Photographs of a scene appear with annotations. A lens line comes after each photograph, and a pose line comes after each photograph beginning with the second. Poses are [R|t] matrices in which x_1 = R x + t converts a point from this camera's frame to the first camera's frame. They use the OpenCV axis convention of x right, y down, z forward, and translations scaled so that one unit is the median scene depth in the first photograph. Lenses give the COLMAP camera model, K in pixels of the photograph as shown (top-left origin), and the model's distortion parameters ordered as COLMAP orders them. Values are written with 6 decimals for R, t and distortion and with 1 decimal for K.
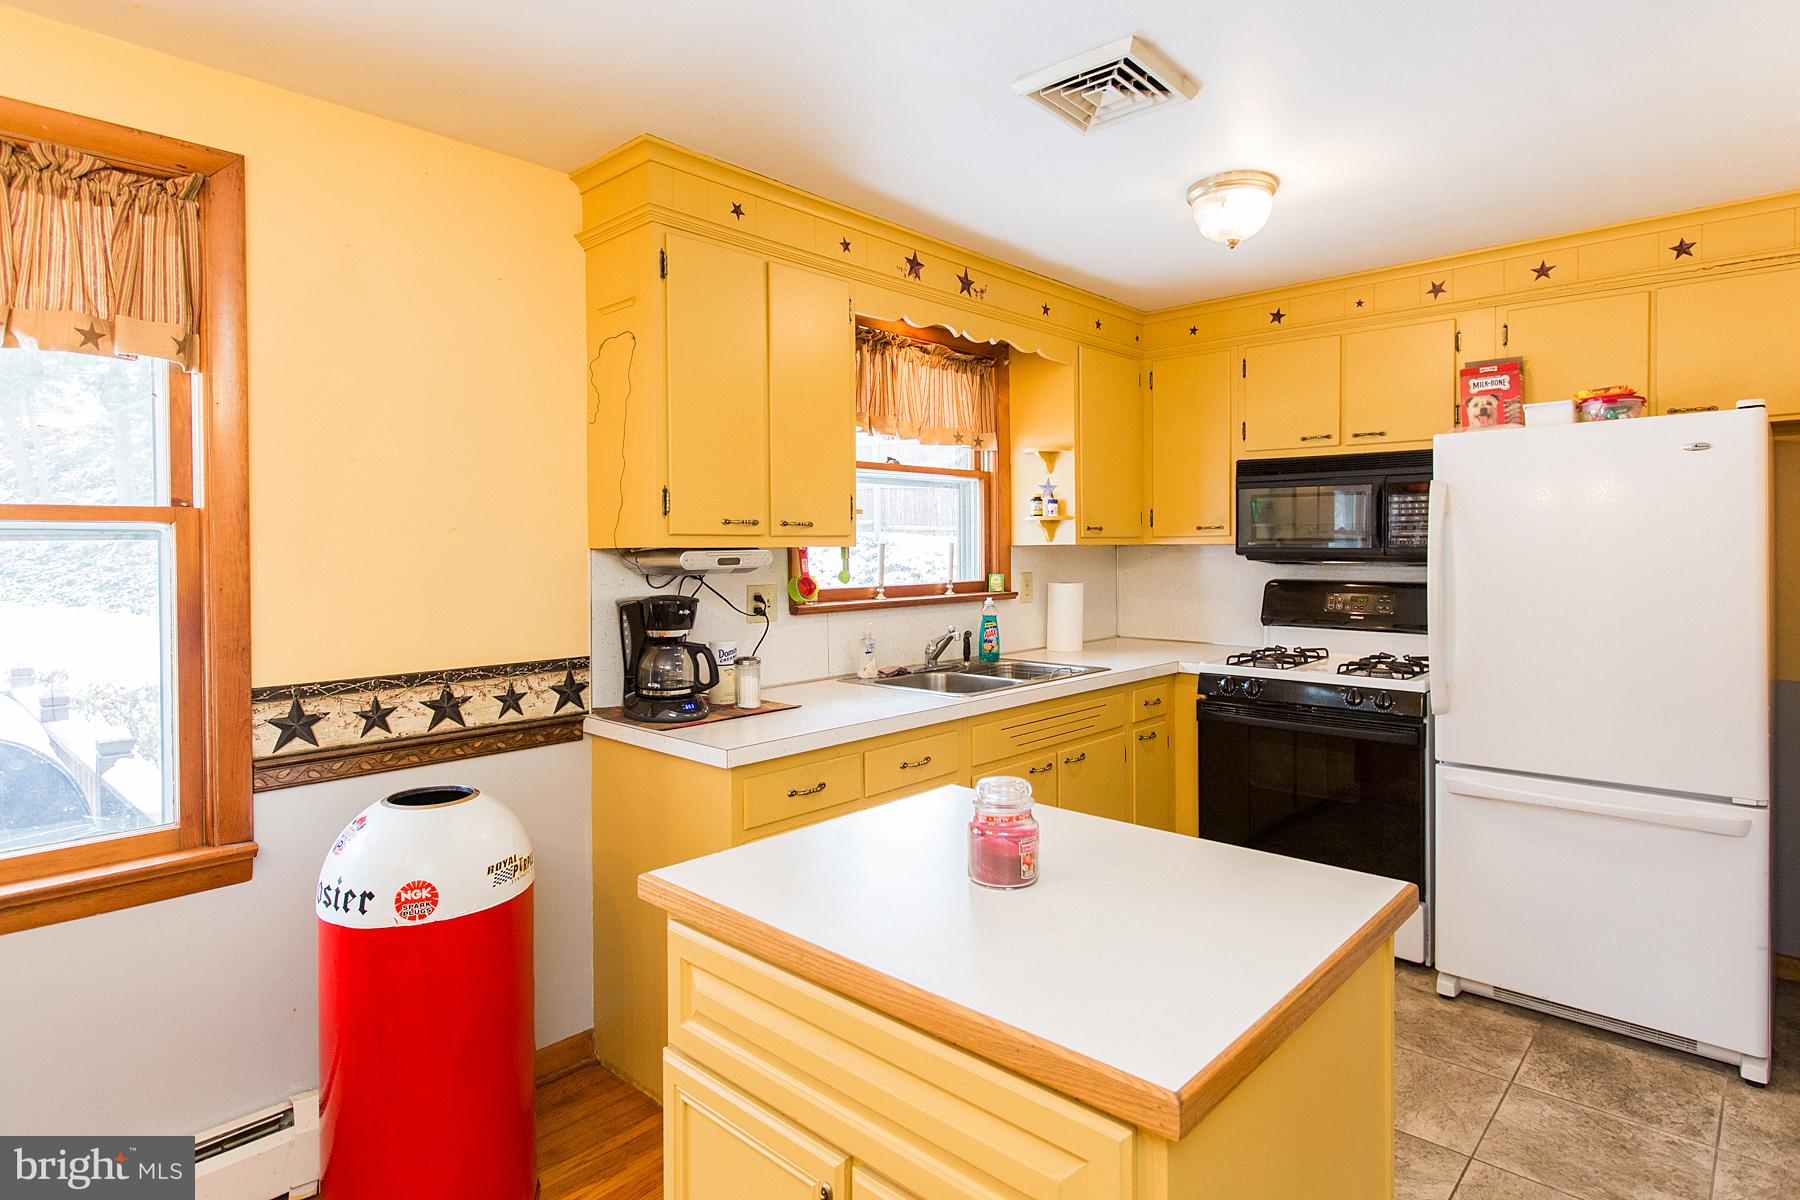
lens RADIAL K [[938.0, 0, 930.7], [0, 938.0, 547.1], [0, 0, 1]] dist [0.002266, -0.001266]
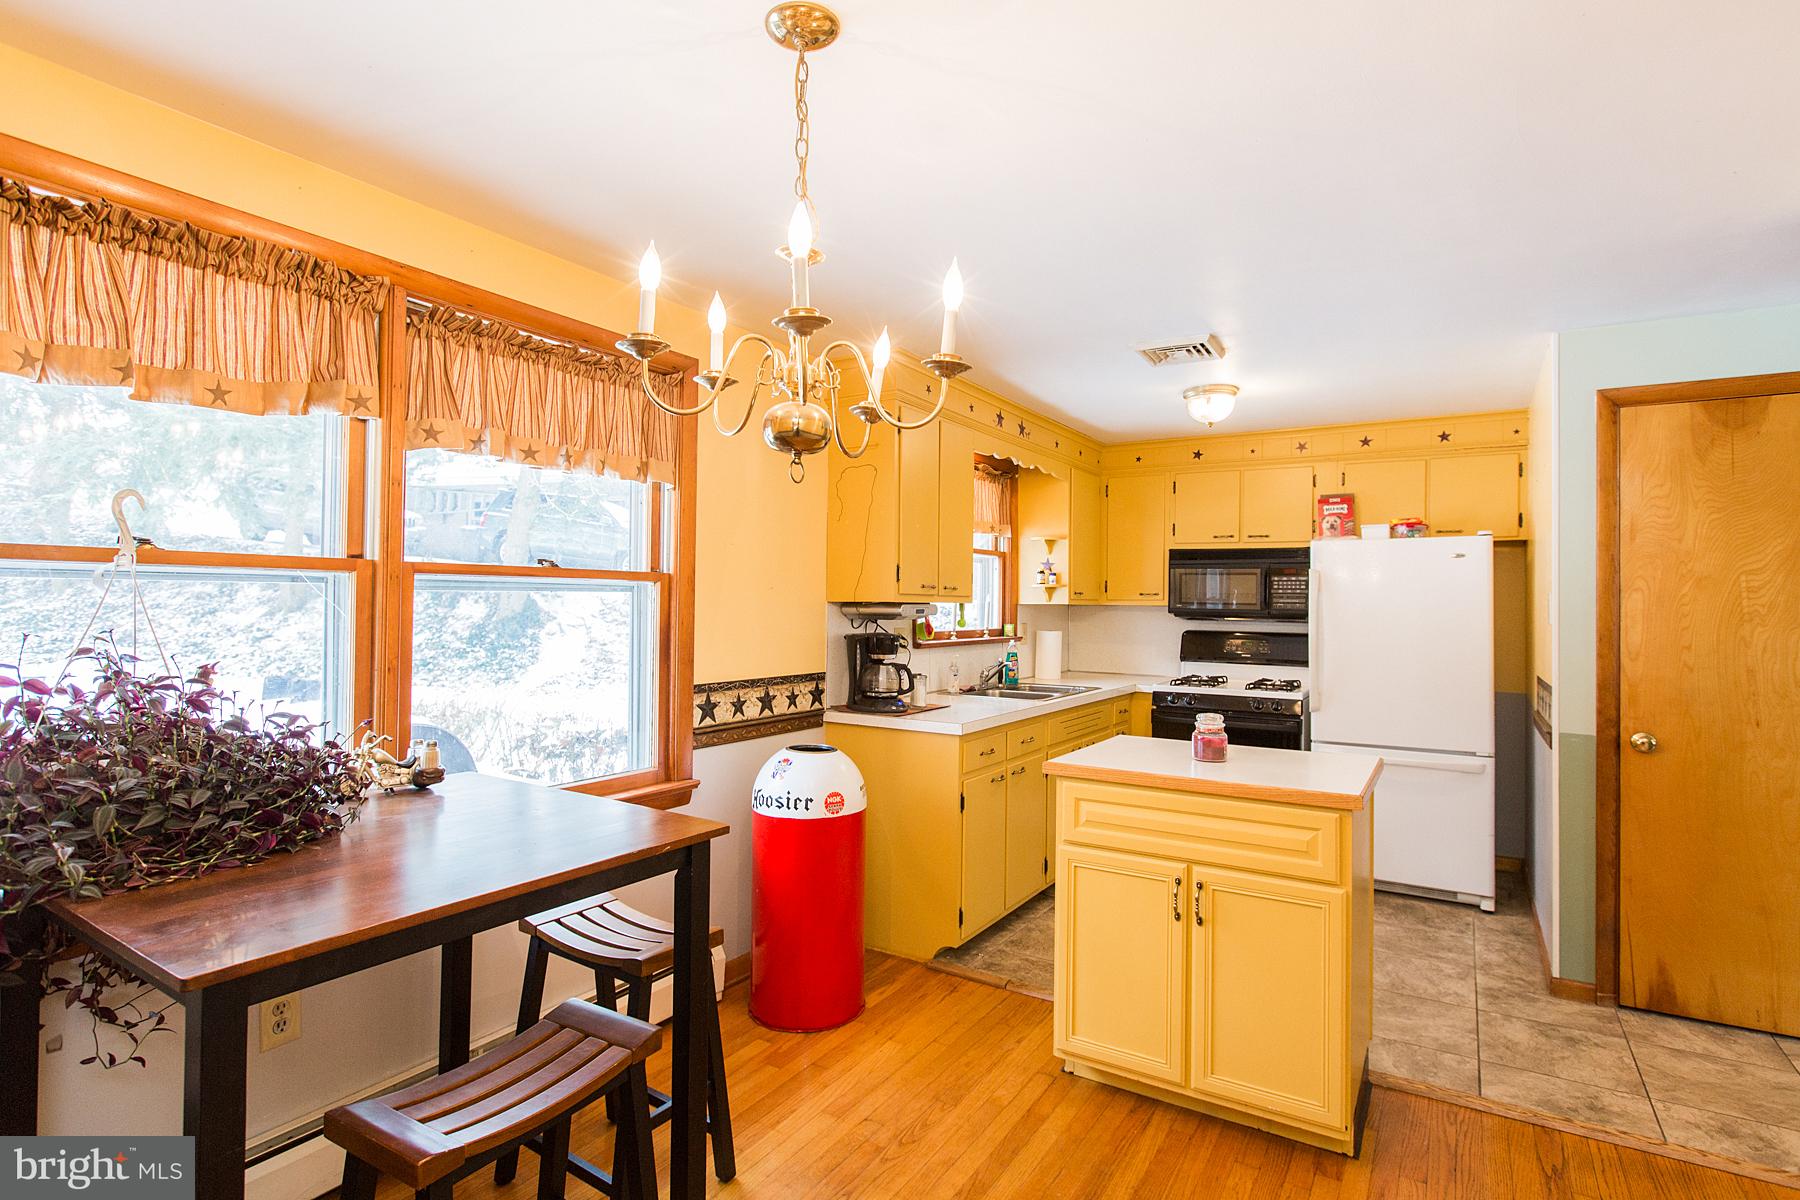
lens RADIAL K [[894.4, 0, 898.1], [0, 894.4, 581.6], [0, 0, 1]] dist [0.000788, 0.000391]
pose [[0.983490, 0.022001, 0.179621, -0.396761], [-0.017401, 0.999480, -0.027148, 0.004937], [-0.180125, 0.023574, 0.983361, -0.354998]]
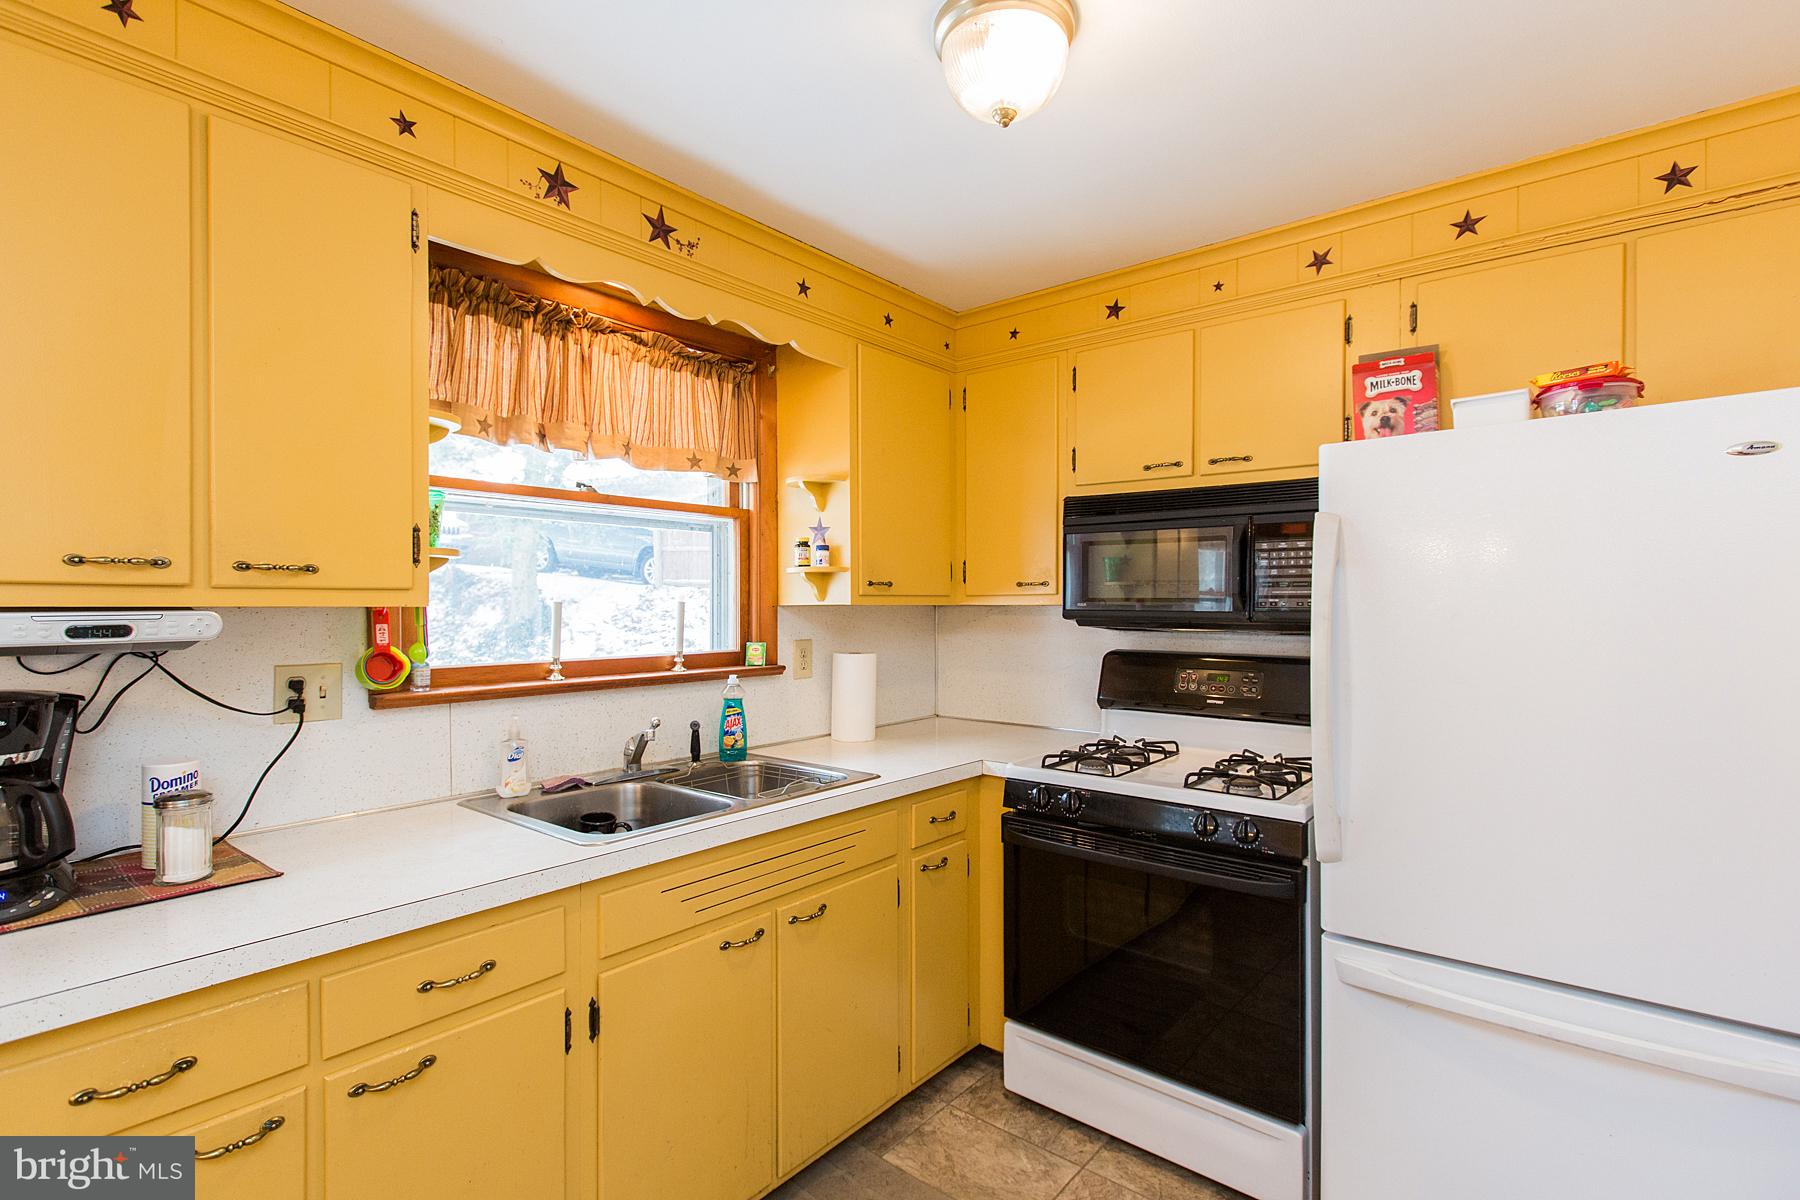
lens RADIAL K [[827.6, 0, 900.0], [0, 827.6, 600.0], [0, 0, 1]] dist [0.001064, -0.000005]
pose [[0.999058, 0.005858, 0.042989, 0.184515], [-0.005534, 0.999955, -0.007658, -0.001780], [-0.043032, 0.007413, 0.999046, 0.368860]]
